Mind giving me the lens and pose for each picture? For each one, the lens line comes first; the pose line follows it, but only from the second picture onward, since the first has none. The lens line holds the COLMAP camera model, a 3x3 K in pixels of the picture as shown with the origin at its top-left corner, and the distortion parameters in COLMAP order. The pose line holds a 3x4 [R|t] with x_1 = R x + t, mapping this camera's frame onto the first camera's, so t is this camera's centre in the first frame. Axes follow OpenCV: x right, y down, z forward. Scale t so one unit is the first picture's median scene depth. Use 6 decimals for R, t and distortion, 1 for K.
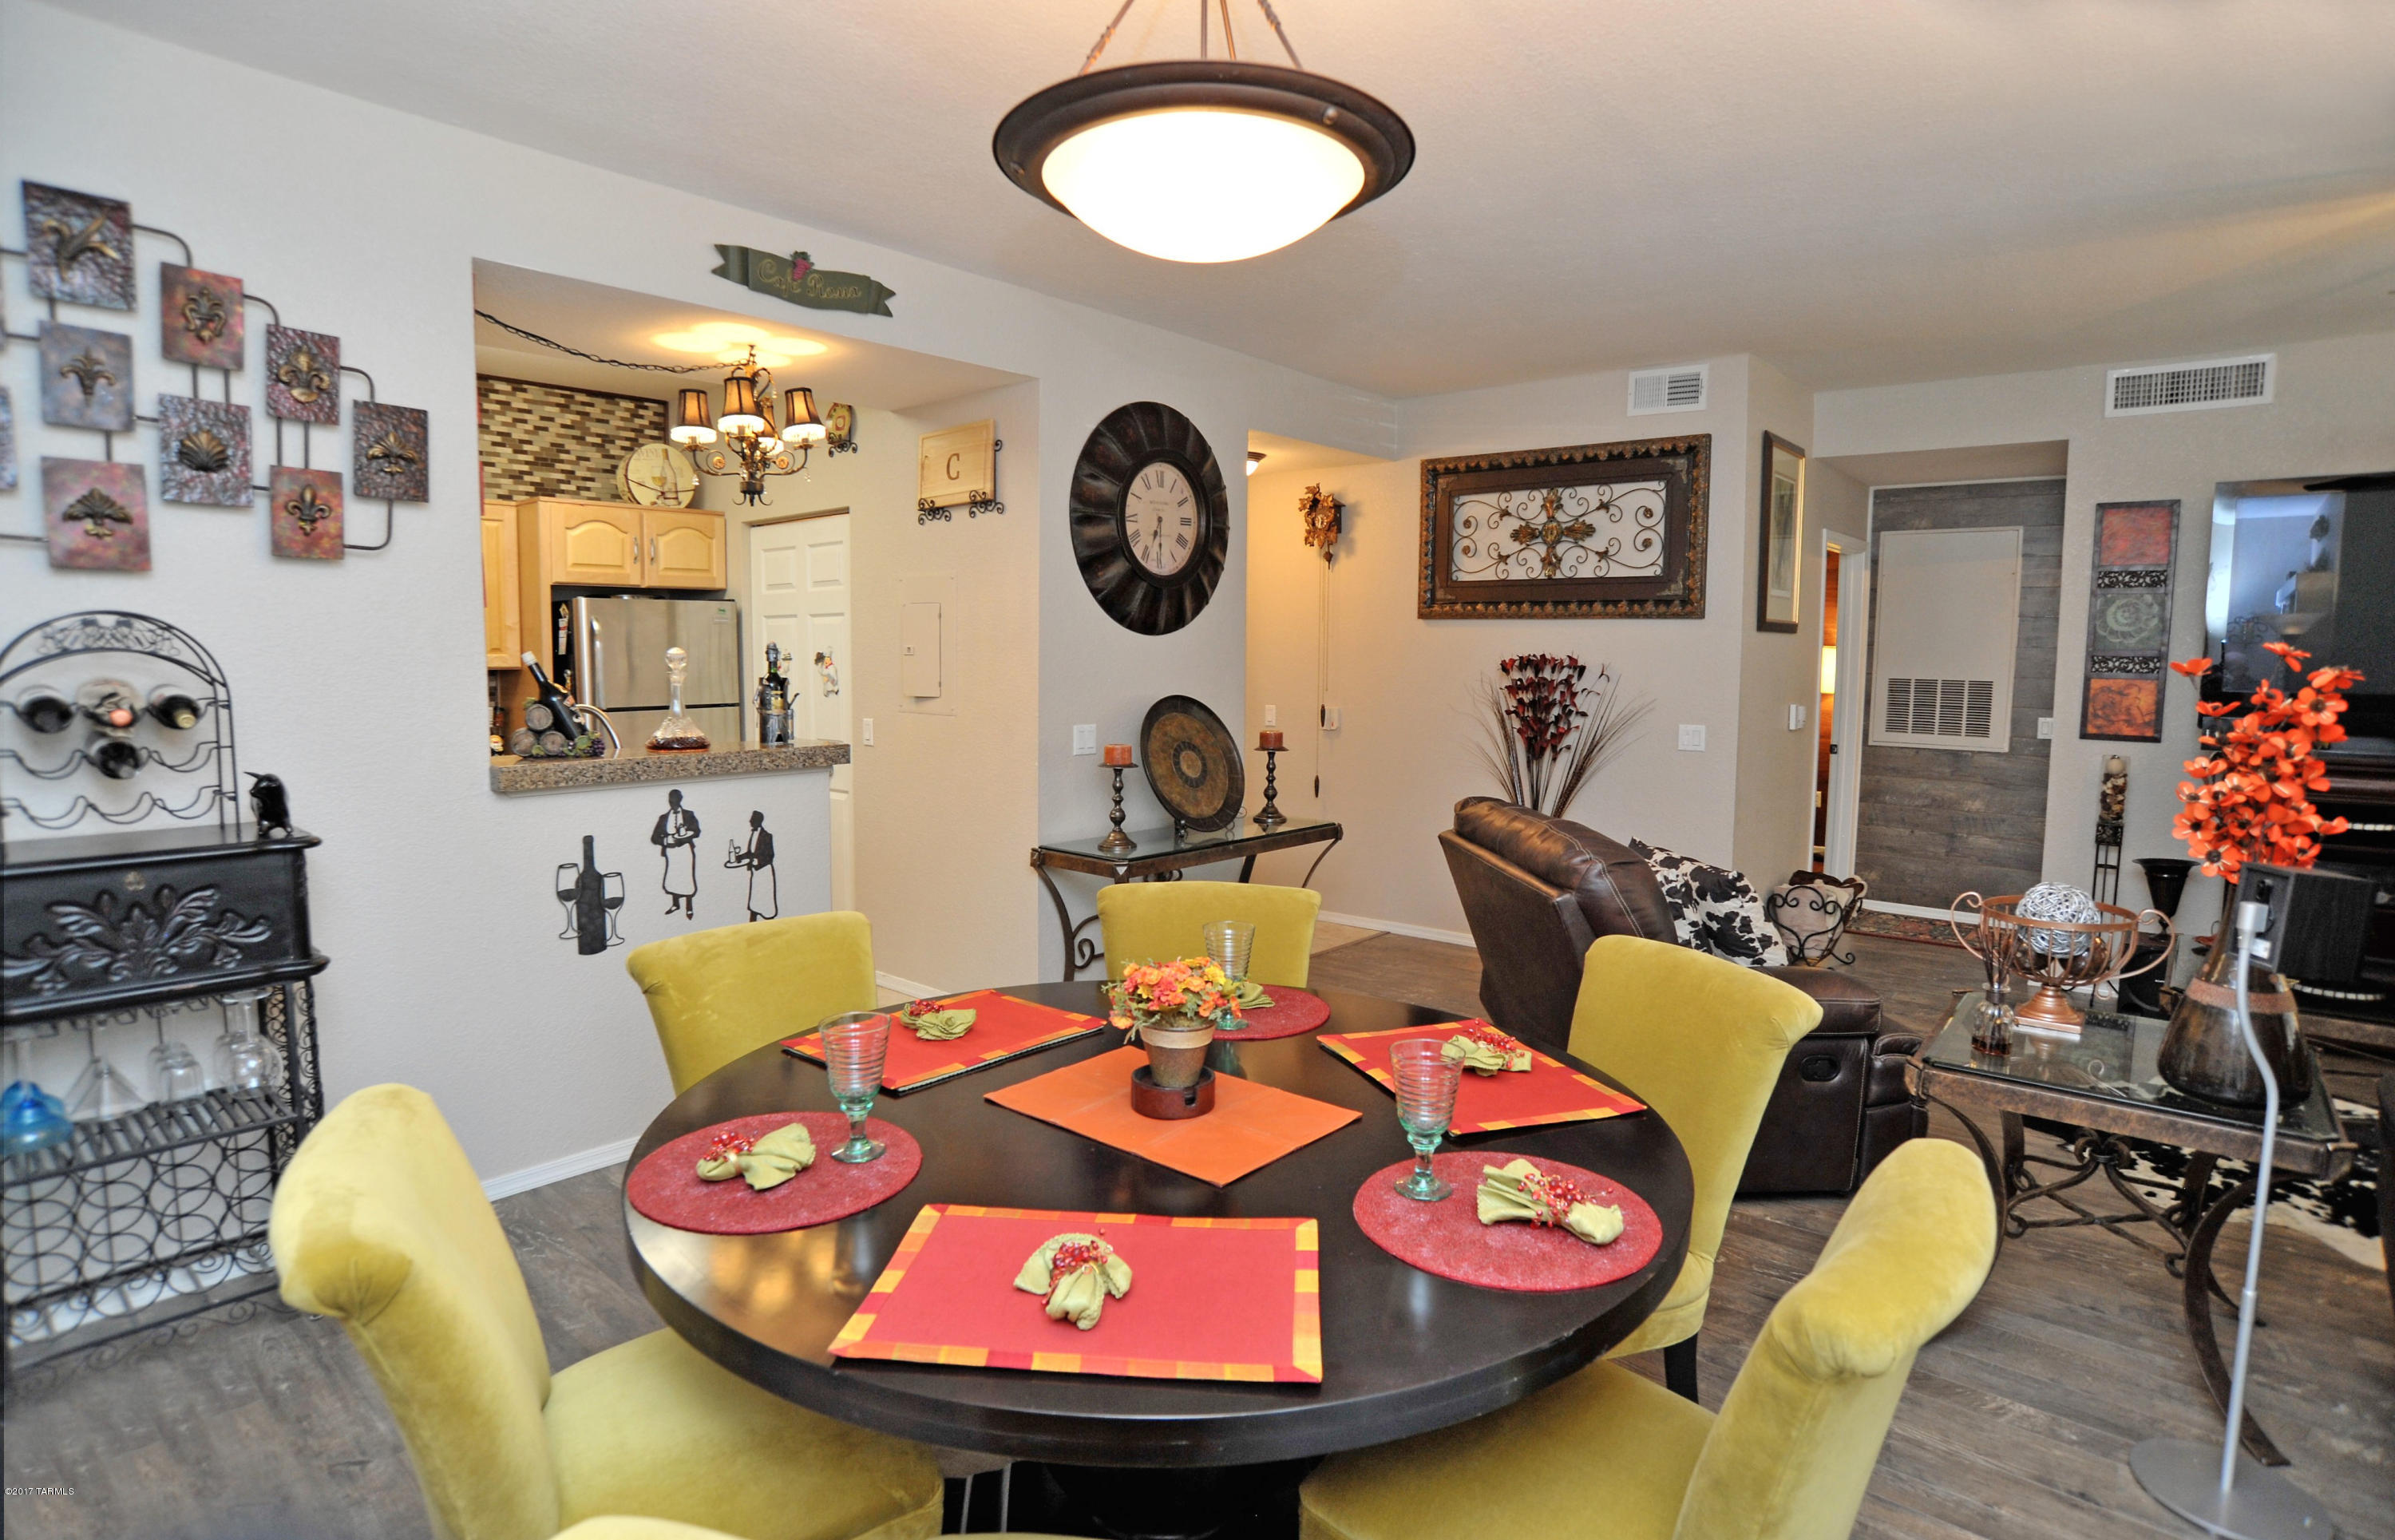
lens RADIAL K [[1244.6, 0, 1197.5], [0, 1244.6, 770.0], [0, 0, 1]] dist [-0.092309, 0.033969]
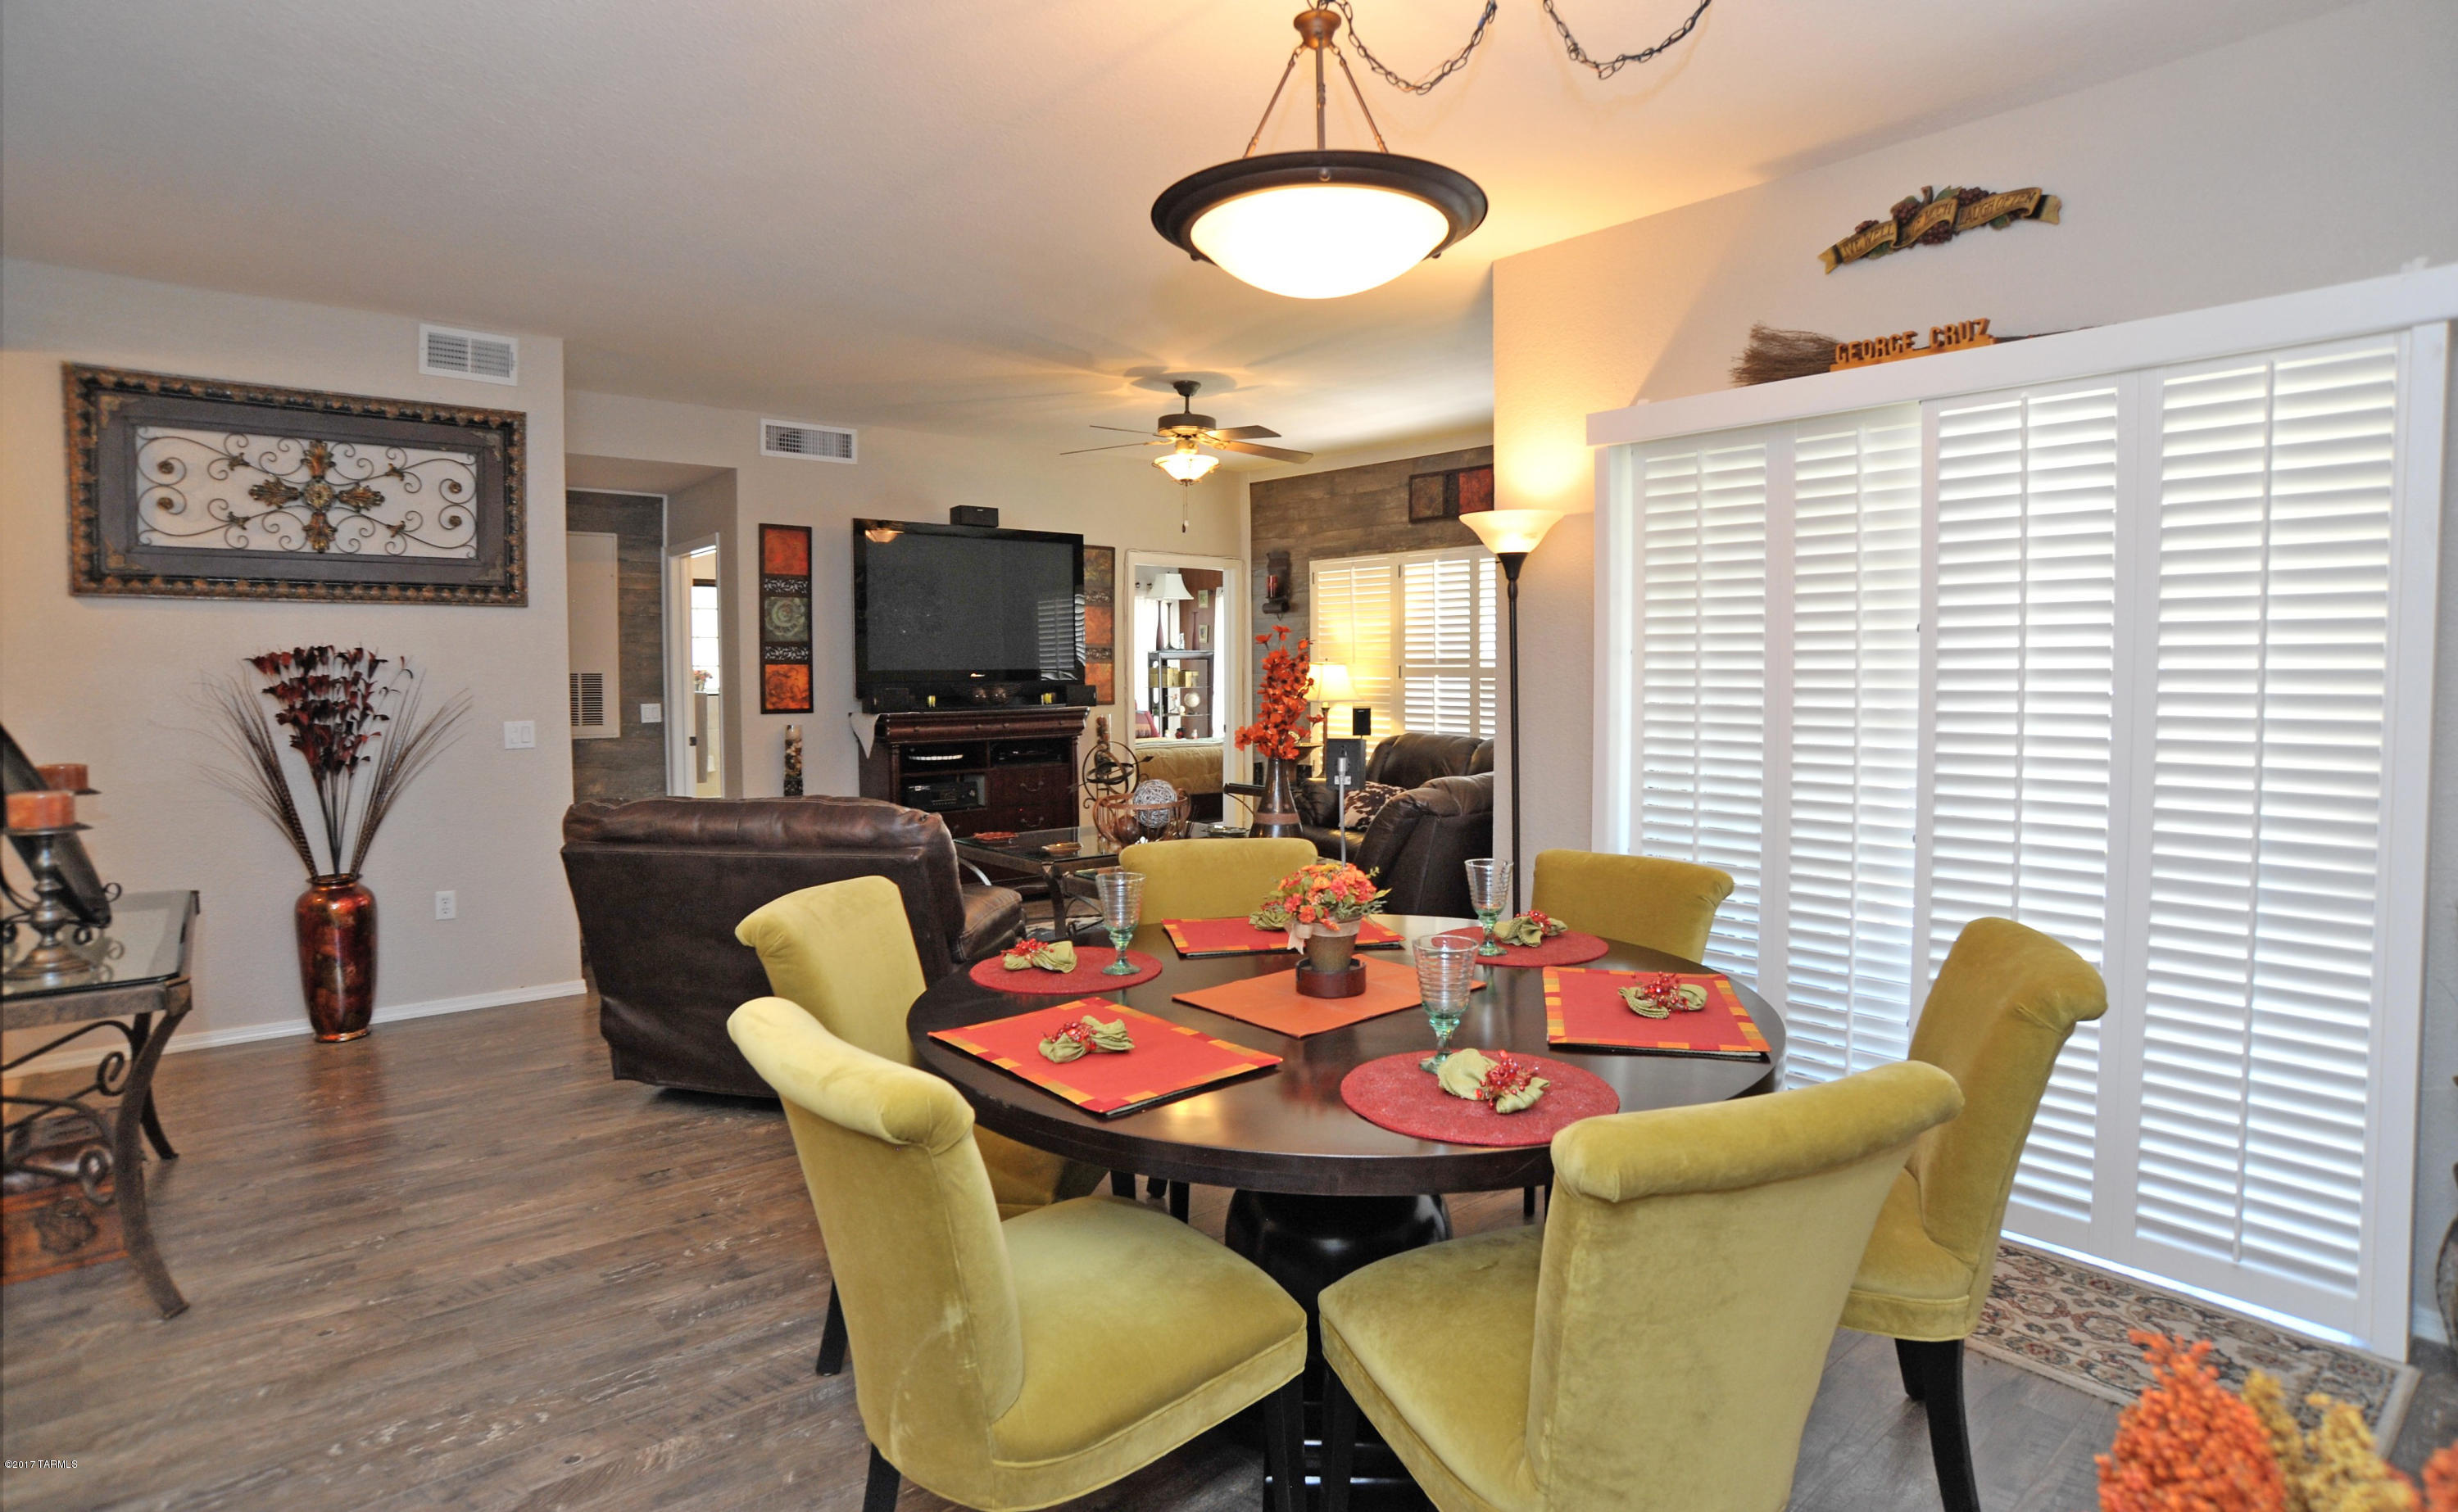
lens RADIAL K [[1249.5, 0, 1234.1], [0, 1249.5, 719.0], [0, 0, 1]] dist [-0.106494, 0.053650]
pose [[0.148361, -0.047913, 0.987772, -0.420581], [0.102052, 0.994235, 0.032899, -0.012920], [-0.983654, 0.095924, 0.152395, 0.323333]]
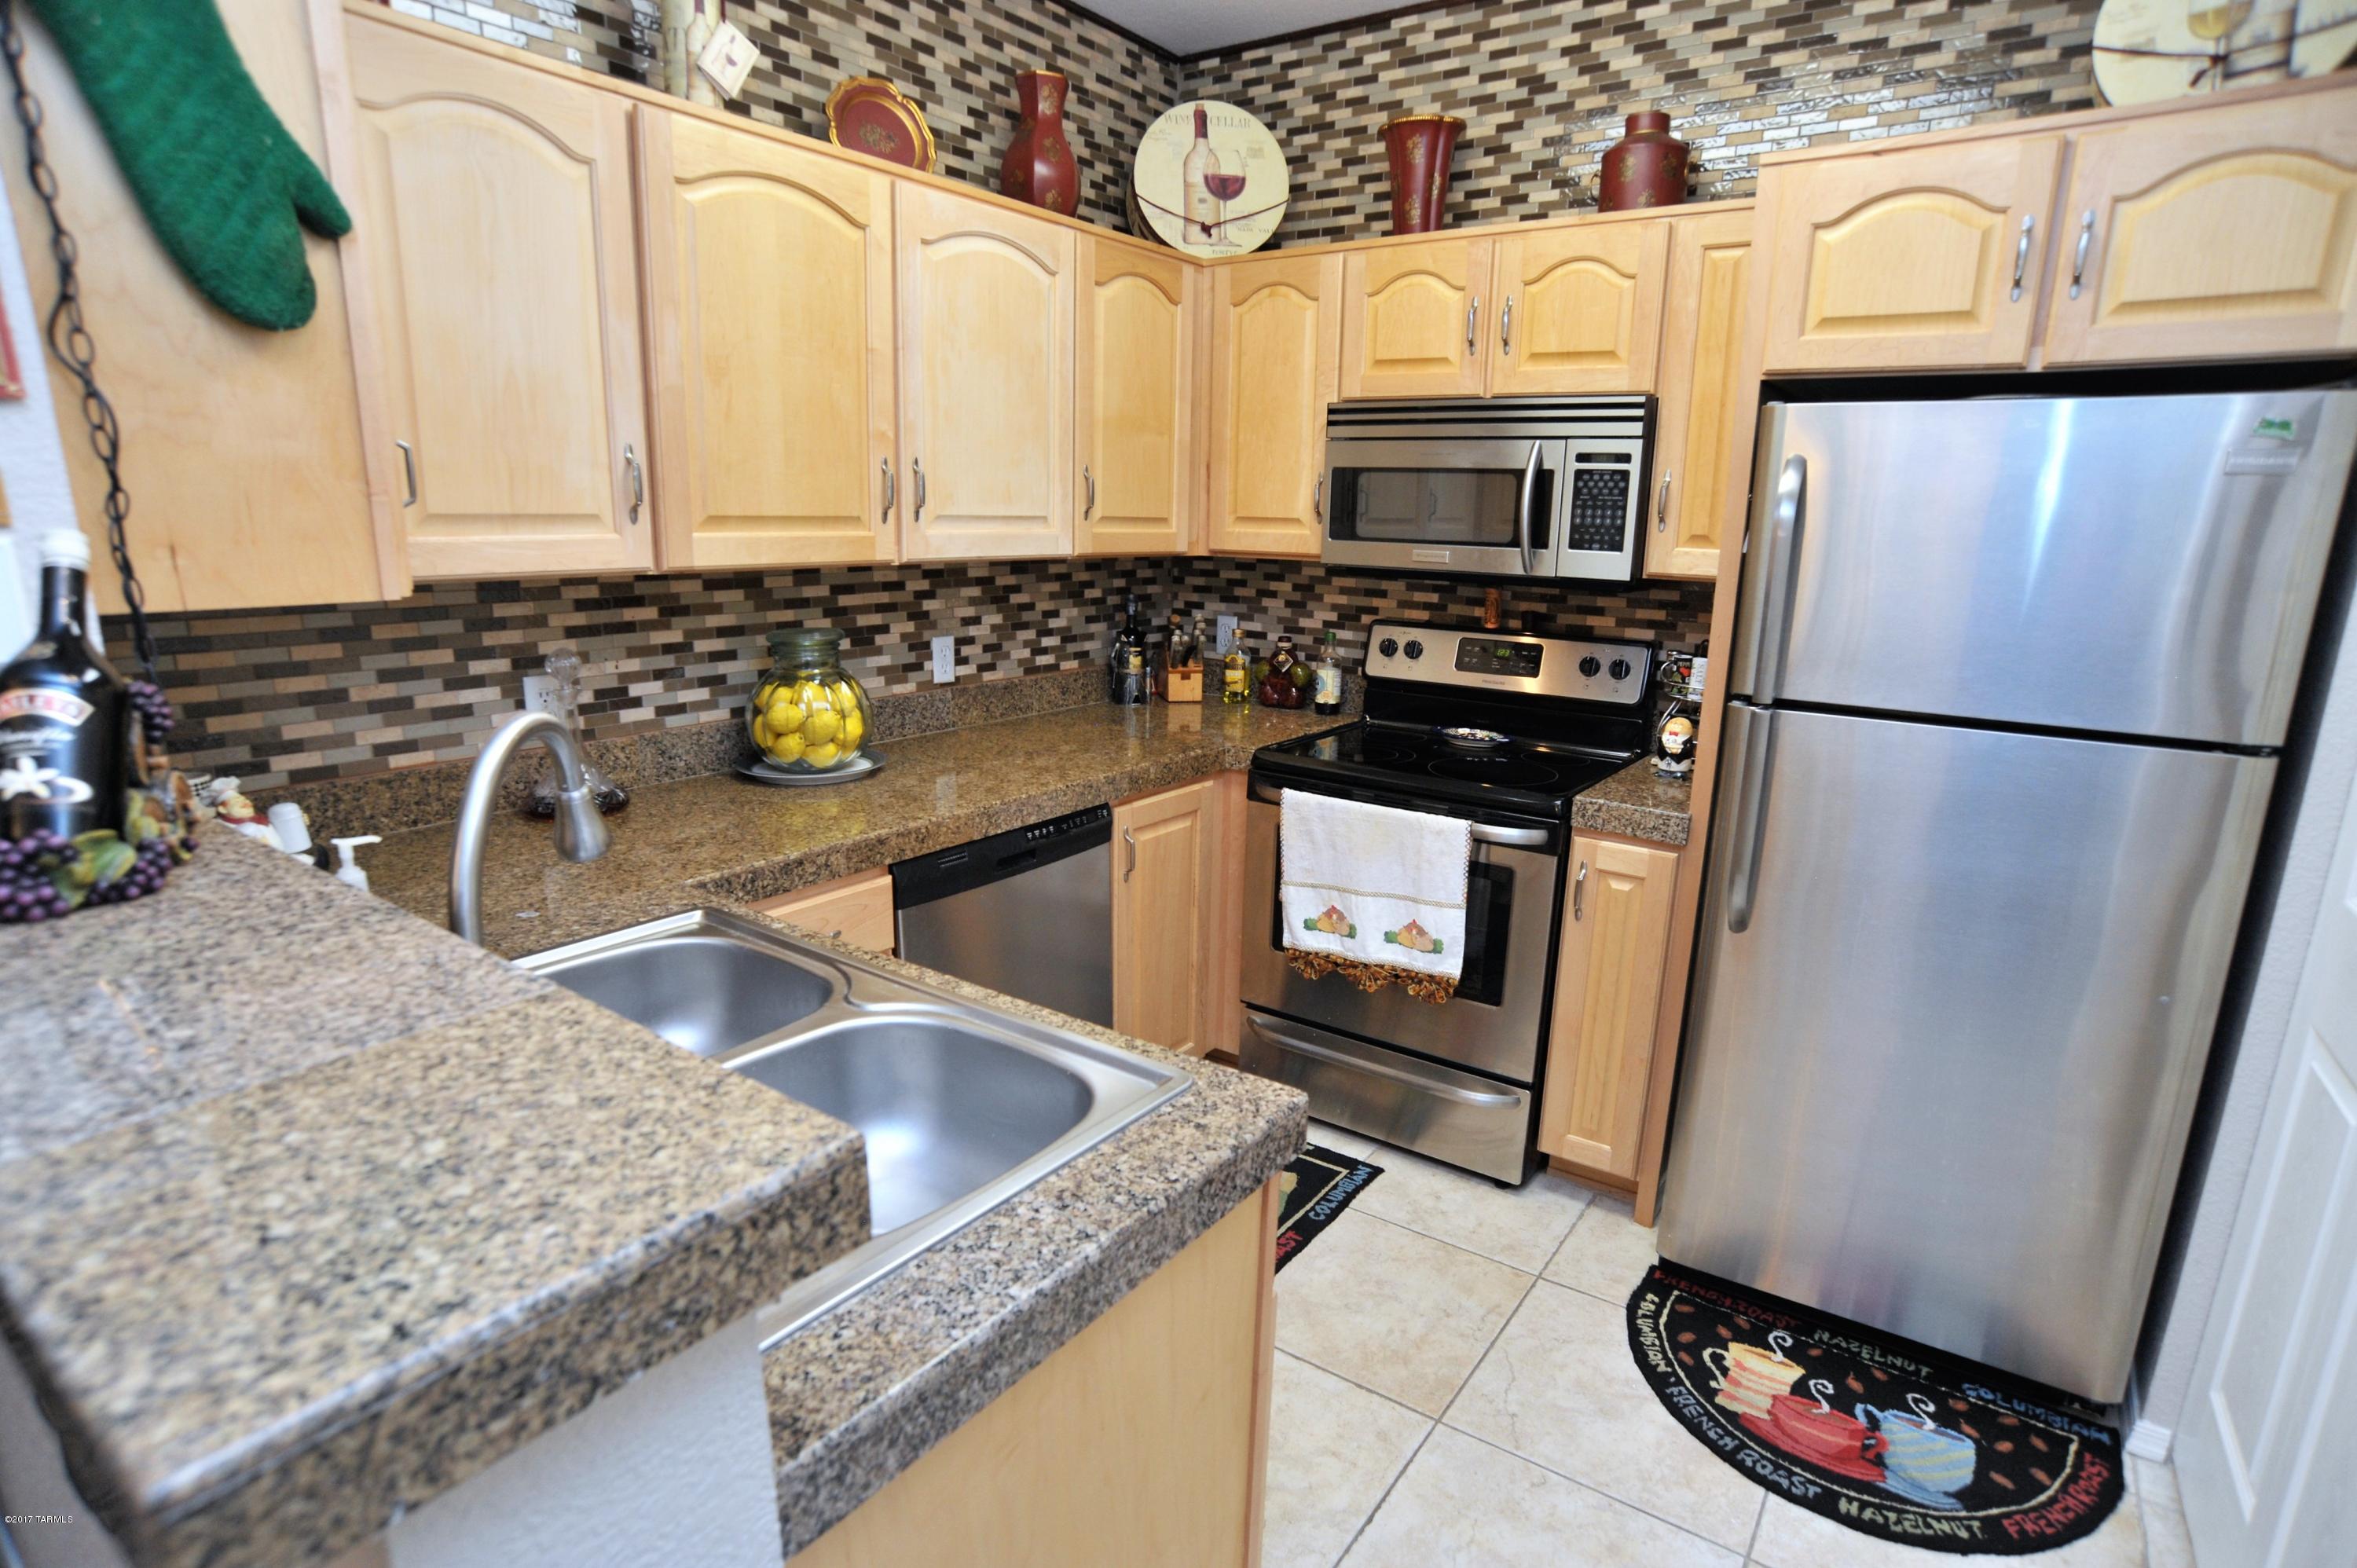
lens RADIAL K [[1197.7, 0, 1182.6], [0, 1197.7, 813.1], [0, 0, 1]] dist [-0.107804, 0.056836]
pose [[0.098111, 0.237717, -0.966367, -0.140727], [-0.114094, 0.967336, 0.226372, -0.077247], [0.988614, 0.088047, 0.122028, 0.768838]]
